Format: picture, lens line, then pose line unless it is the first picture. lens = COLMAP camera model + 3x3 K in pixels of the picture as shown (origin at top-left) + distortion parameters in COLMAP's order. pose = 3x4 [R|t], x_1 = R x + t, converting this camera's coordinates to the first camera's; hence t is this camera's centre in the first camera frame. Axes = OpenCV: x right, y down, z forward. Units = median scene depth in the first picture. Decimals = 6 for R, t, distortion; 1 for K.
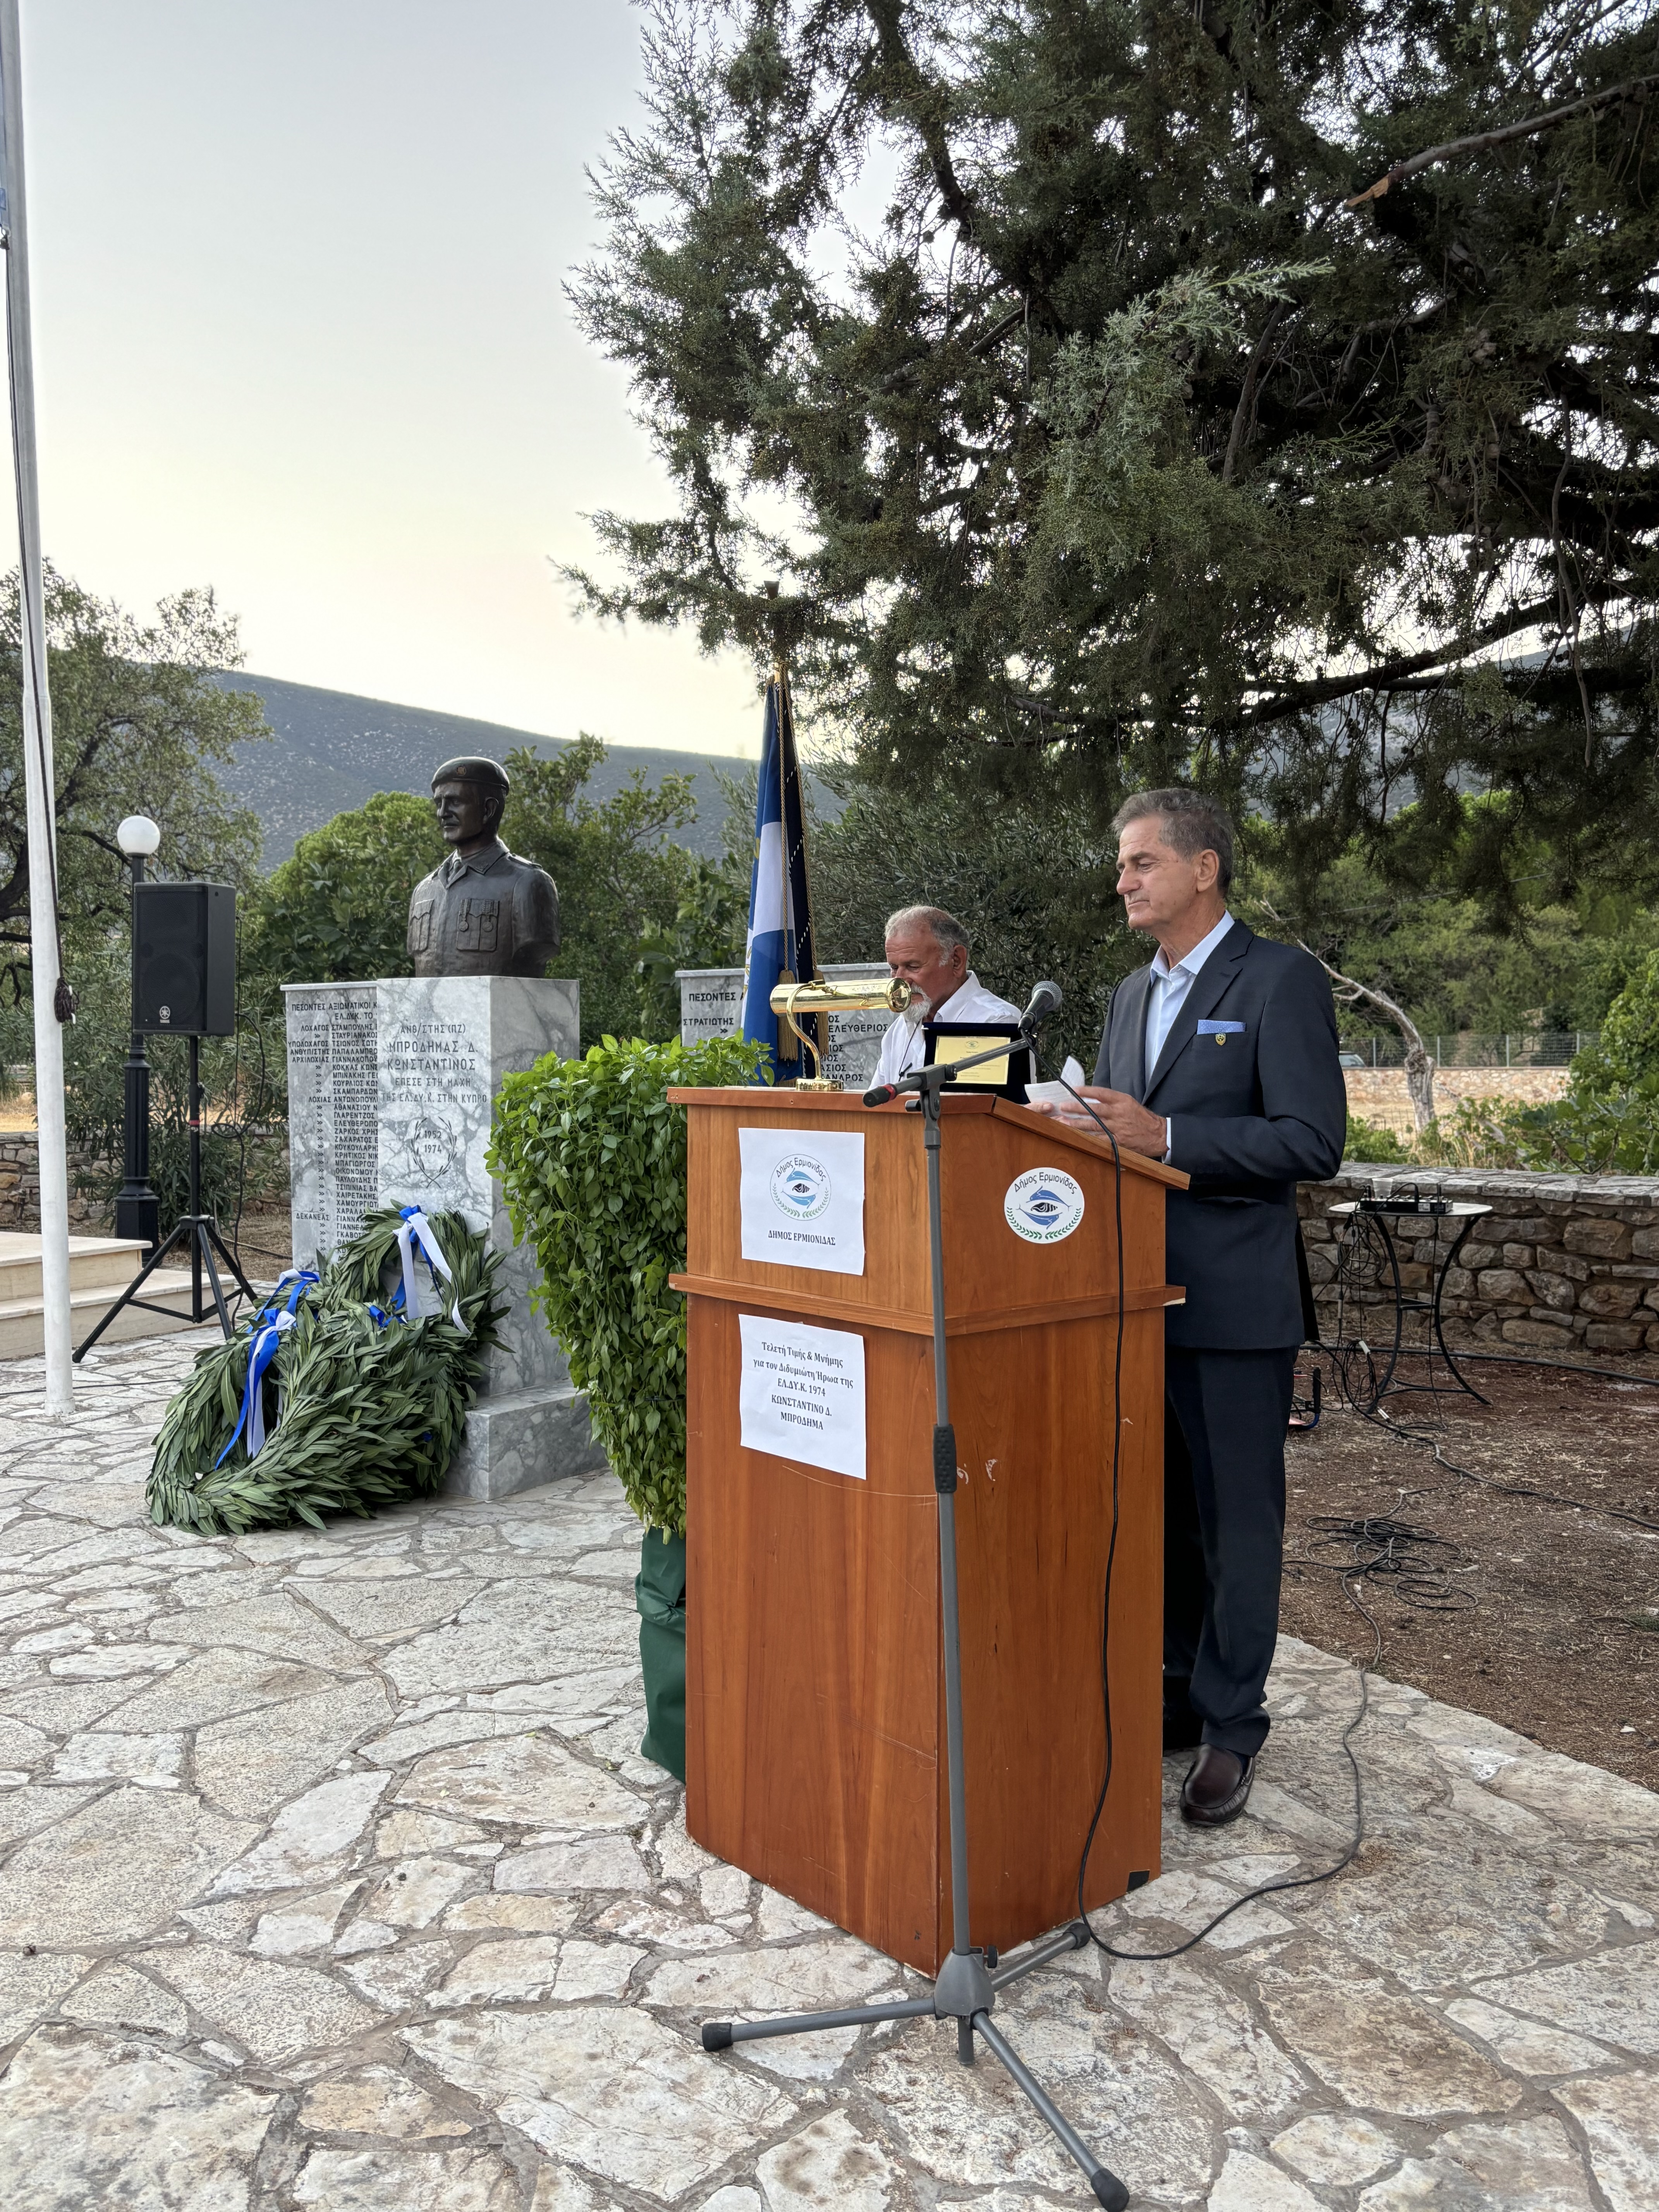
lens RADIAL K [[1742.6, 0, 840.4], [0, 1742.6, 1101.5], [0, 0, 1]] dist [0.036086, -0.031258]
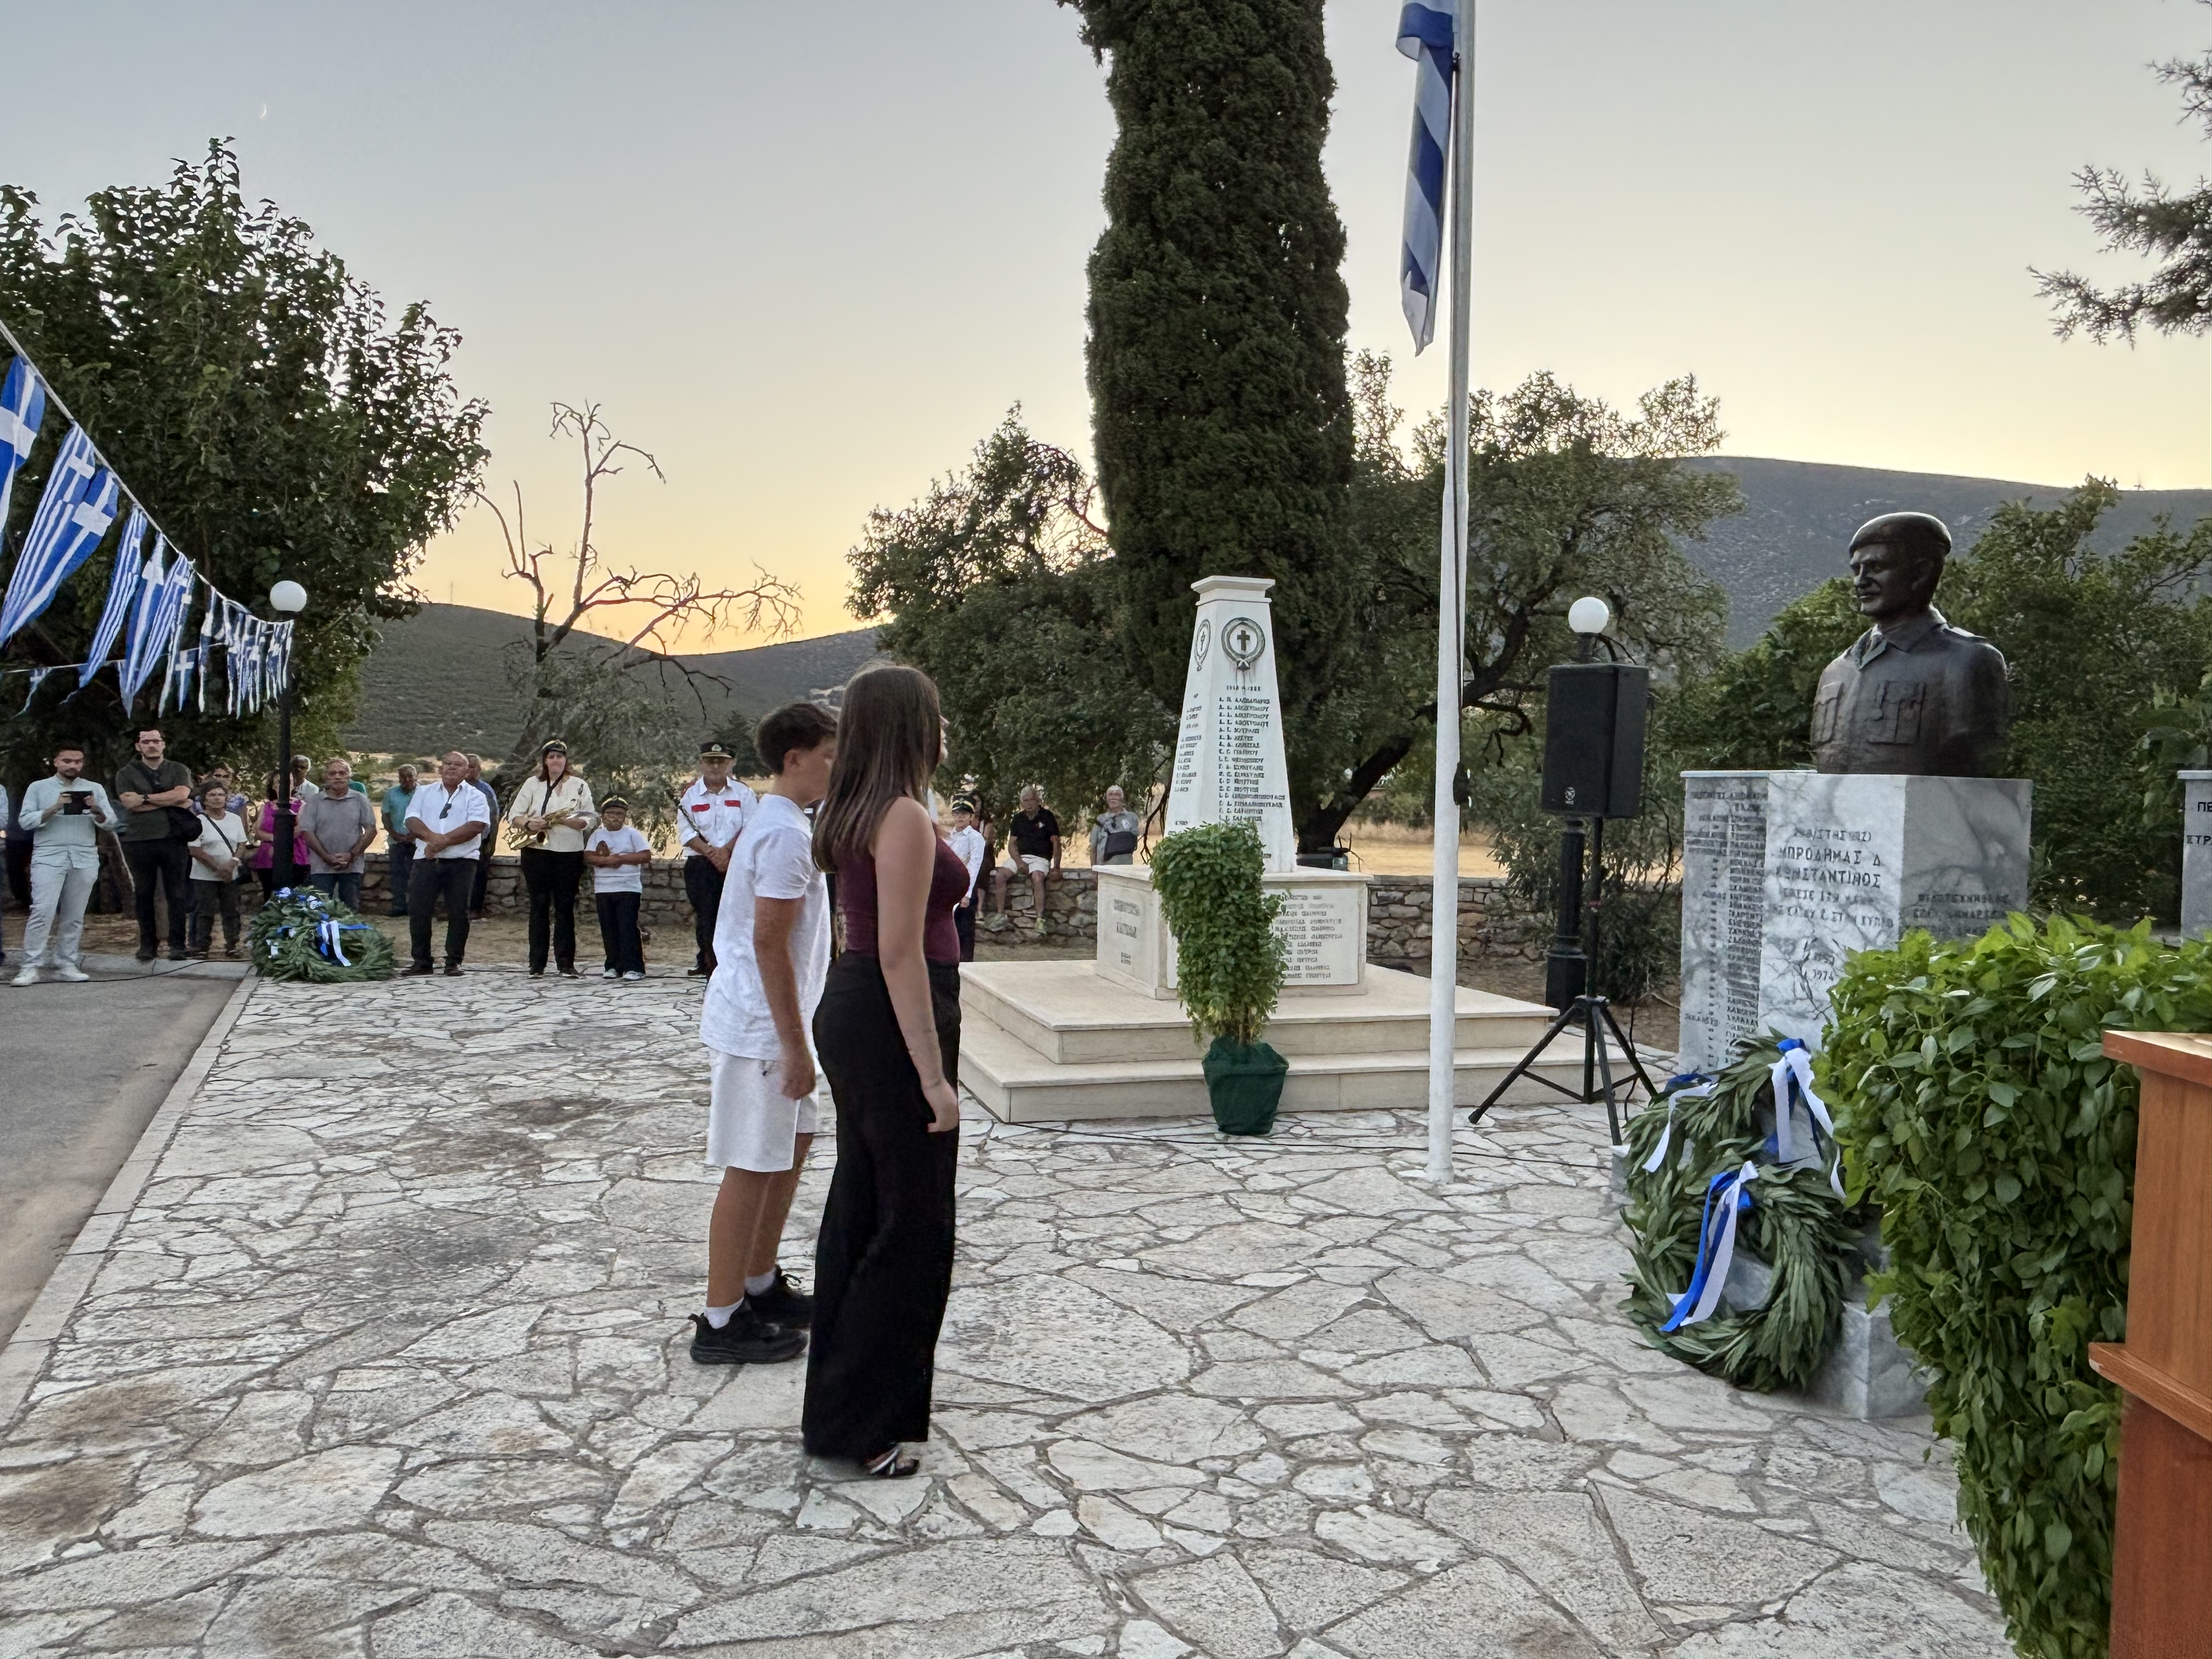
lens RADIAL K [[1547.1, 0, 1100.2], [0, 1547.1, 821.8], [0, 0, 1]] dist [0.062358, -0.106114]
pose [[0.757172, 0.043563, -0.651762, -0.012692], [-0.053005, 0.998581, 0.005167, -0.049293], [0.651062, 0.030634, 0.758406, 0.289575]]
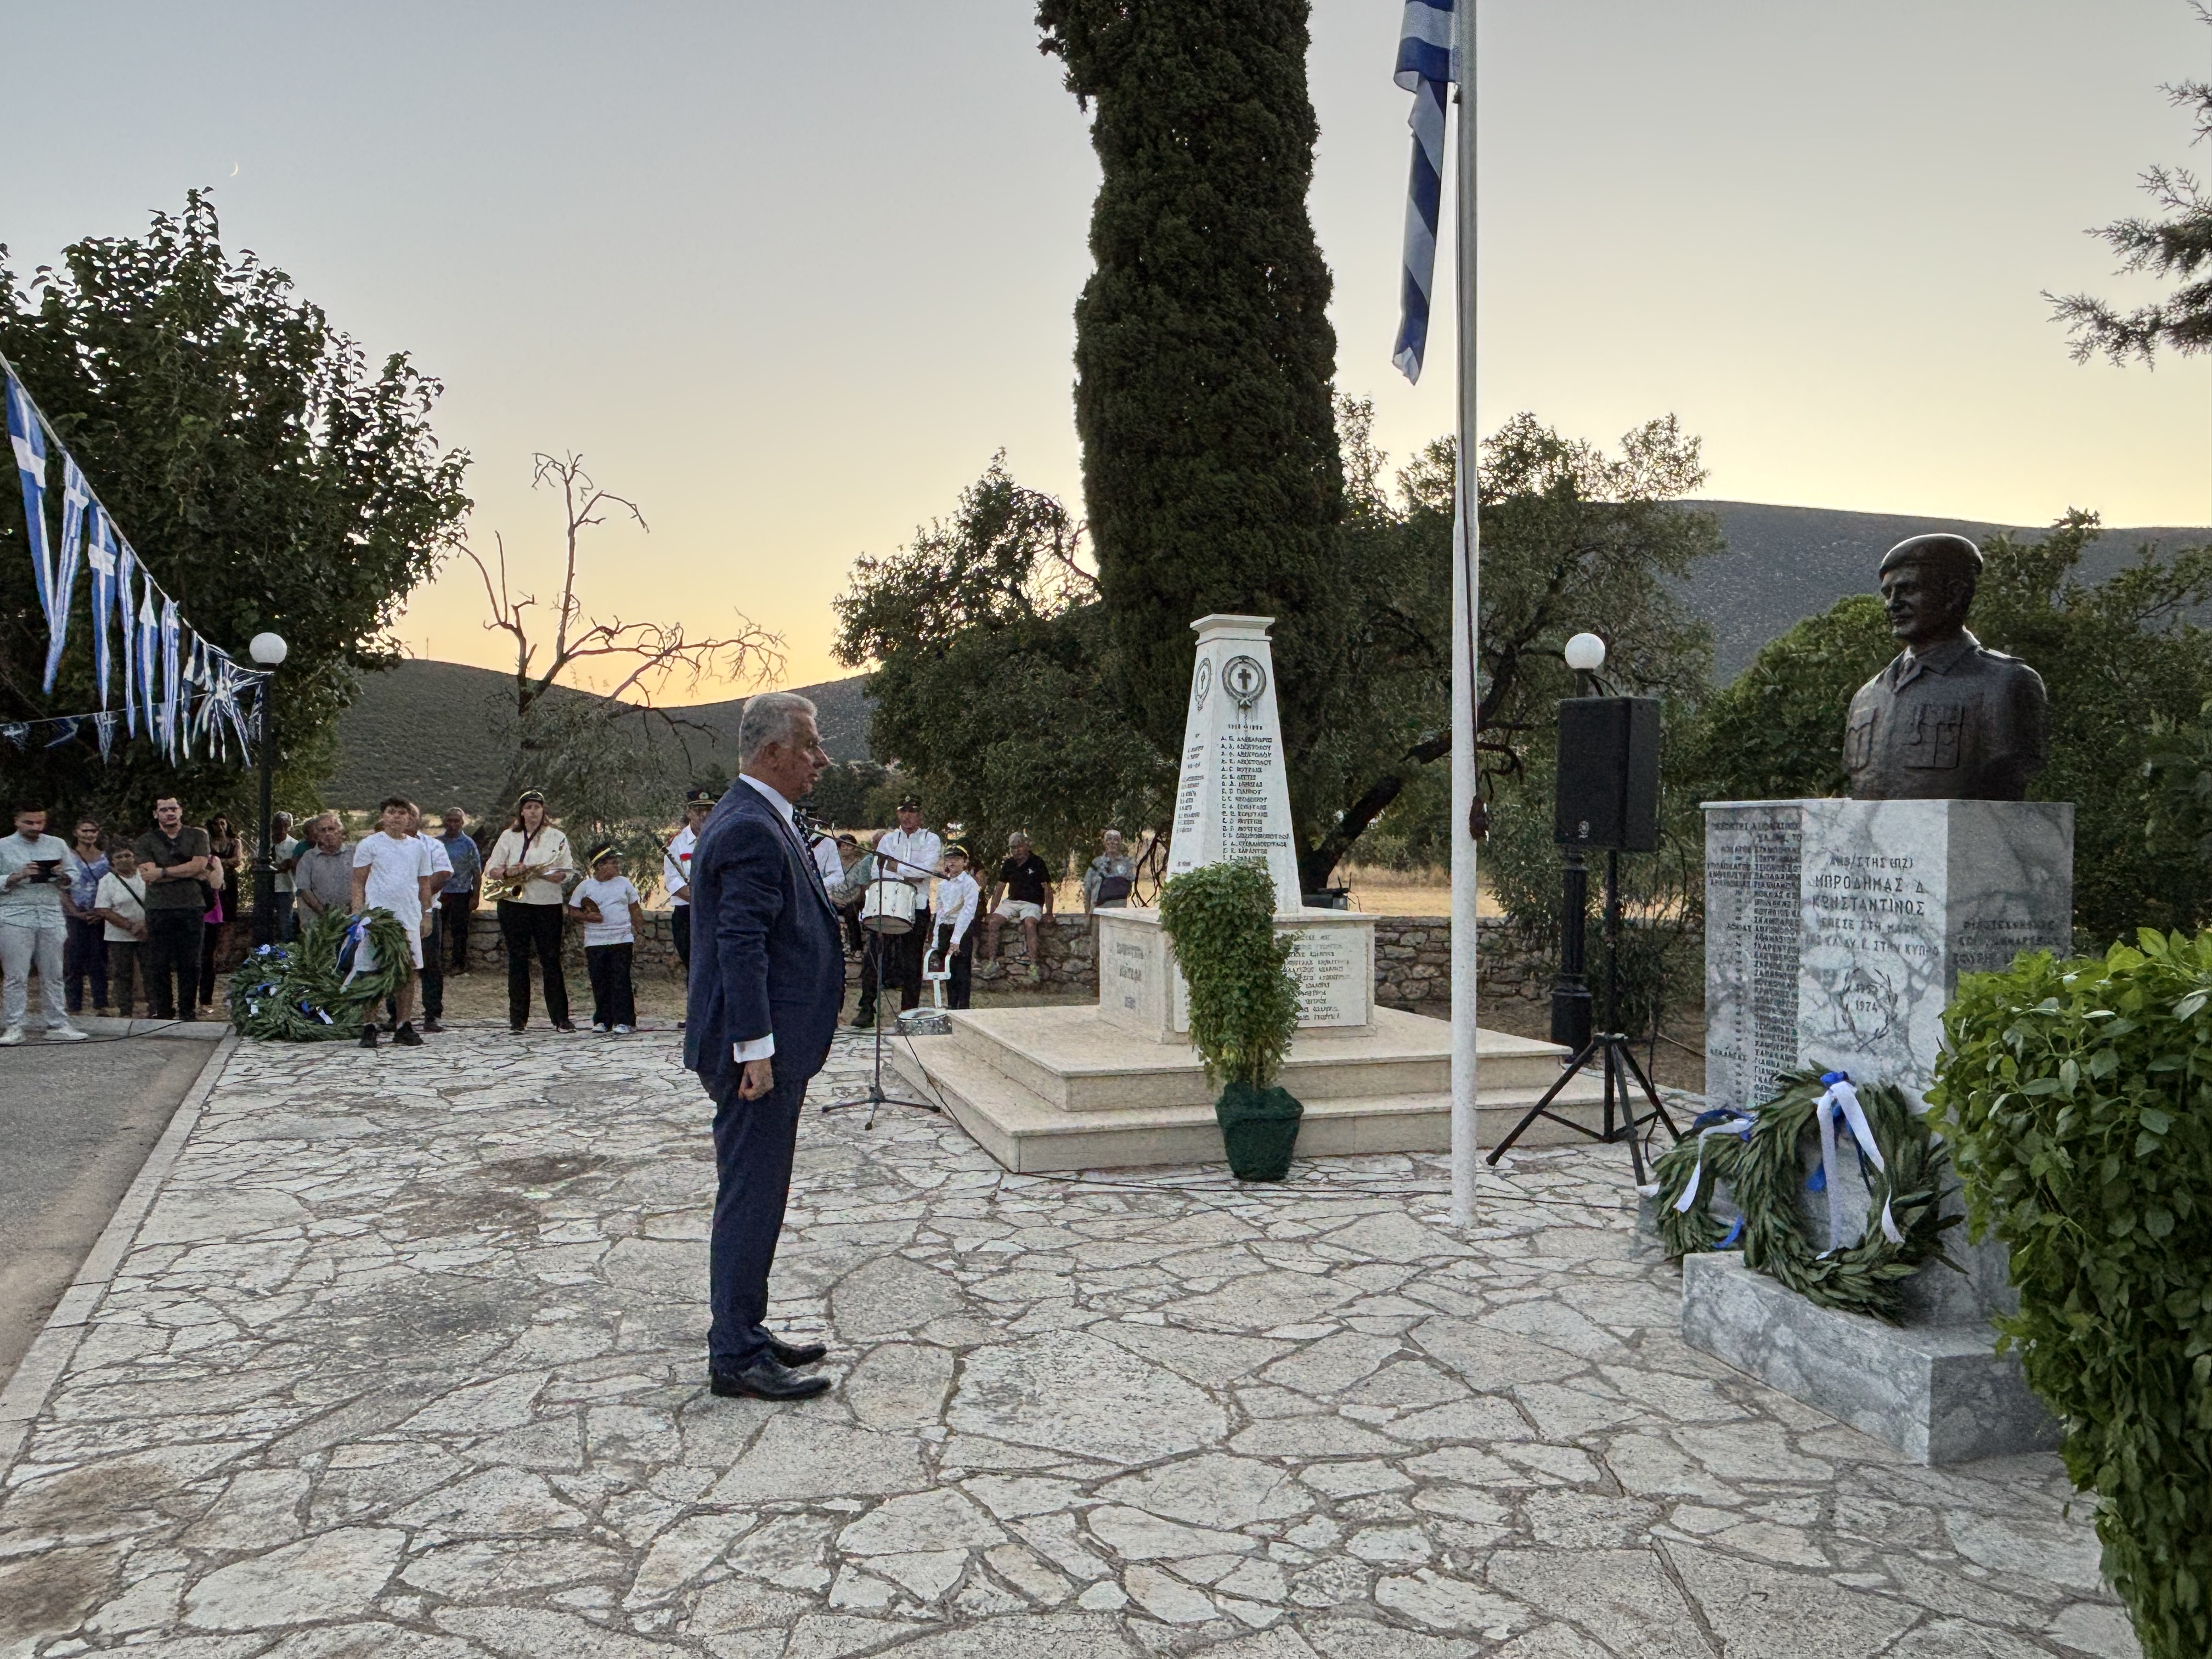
lens RADIAL K [[1548.5, 0, 1108.4], [0, 1548.5, 825.4], [0, 0, 1]] dist [0.059514, -0.101202]
pose [[0.768563, 0.015039, -0.639597, -0.055556], [-0.039188, 0.998953, -0.023601, -0.040813], [0.638573, 0.043203, 0.768348, 0.295061]]
